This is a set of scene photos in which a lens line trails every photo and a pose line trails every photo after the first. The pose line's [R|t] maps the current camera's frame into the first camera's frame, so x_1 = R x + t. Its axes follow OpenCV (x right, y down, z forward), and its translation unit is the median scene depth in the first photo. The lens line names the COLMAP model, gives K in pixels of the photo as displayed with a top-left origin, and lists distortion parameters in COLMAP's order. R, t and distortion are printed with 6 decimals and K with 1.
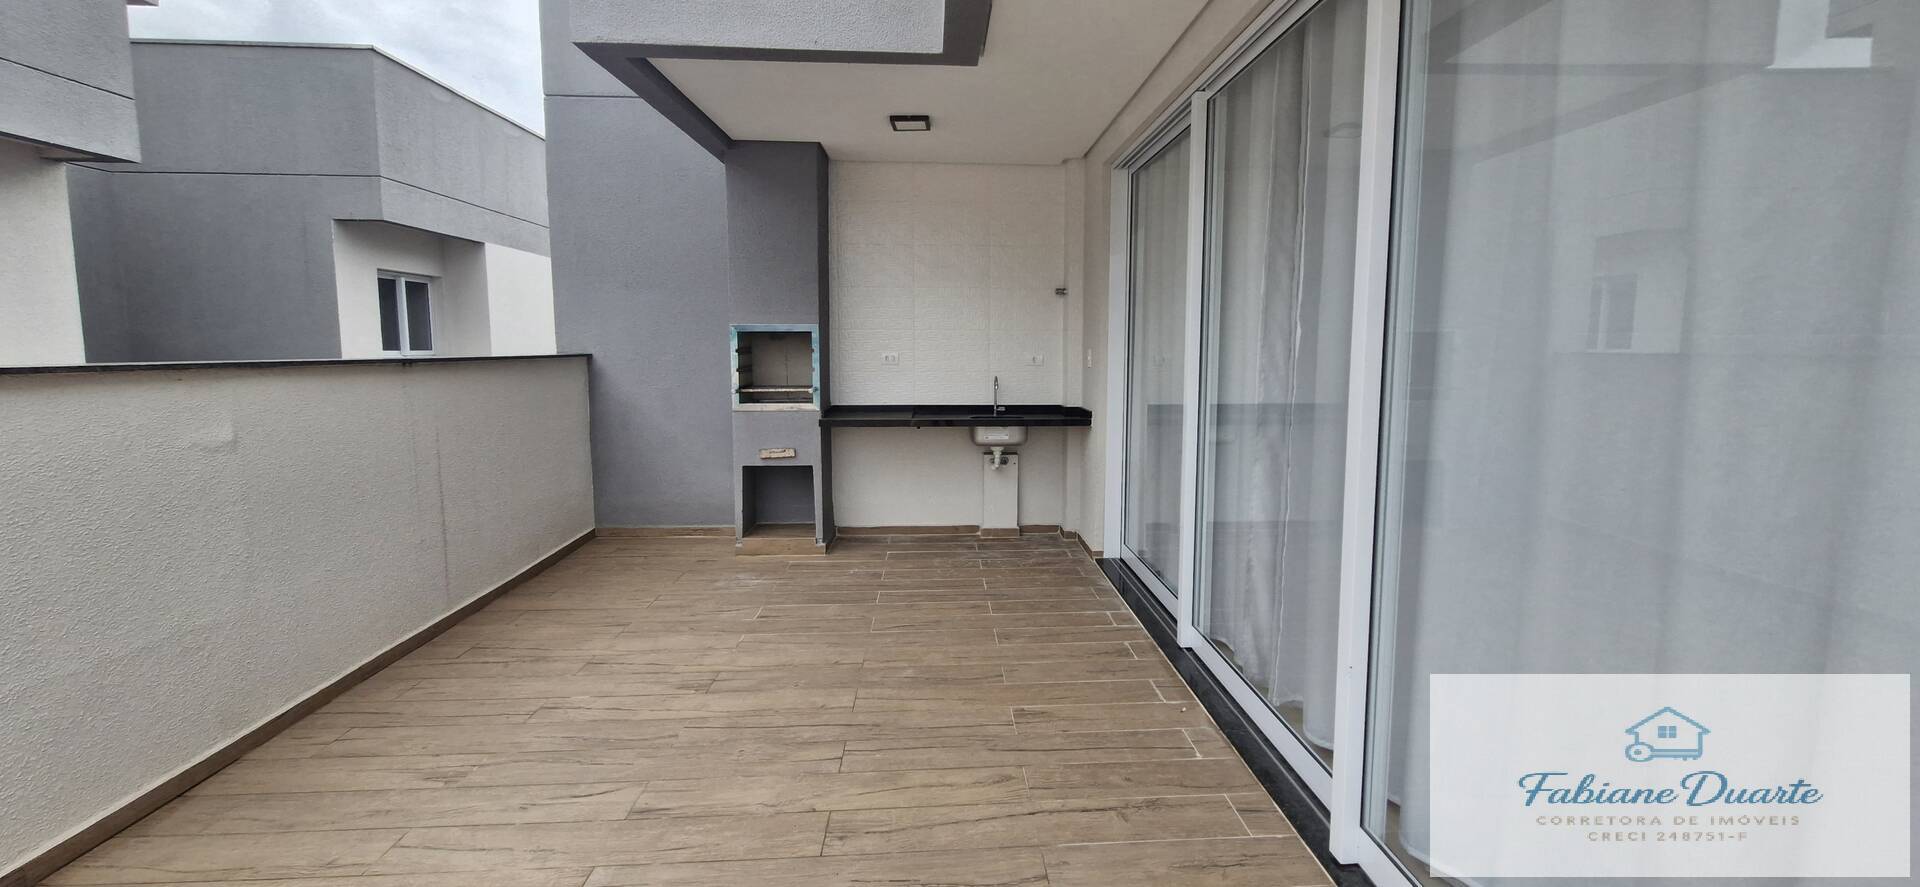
lens RADIAL K [[764.5, 0, 986.3], [0, 764.5, 419.2], [0, 0, 1]] dist [0.017899, -0.000148]
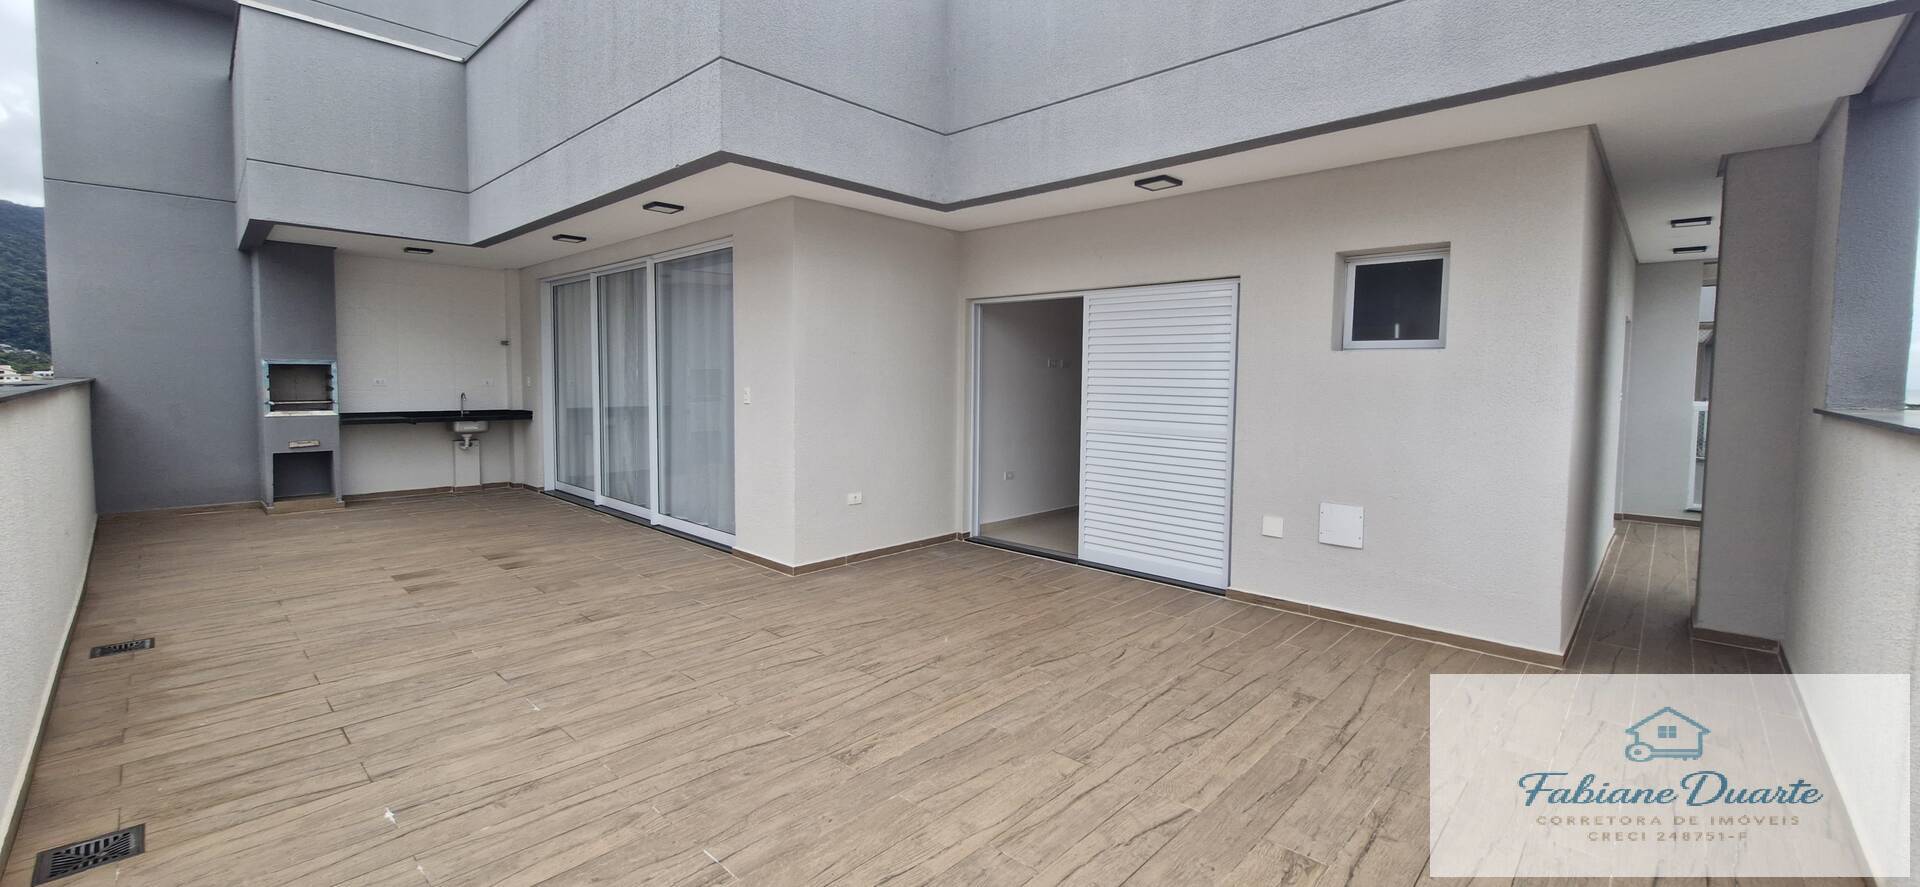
lens RADIAL K [[764.5, 0, 986.3], [0, 764.5, 419.2], [0, 0, 1]] dist [0.017899, -0.000148]
pose [[0.729543, -0.042425, 0.682617, -0.312775], [0.066645, 0.997734, -0.009217, 0.095271], [-0.680680, 0.052217, 0.730718, -1.026404]]
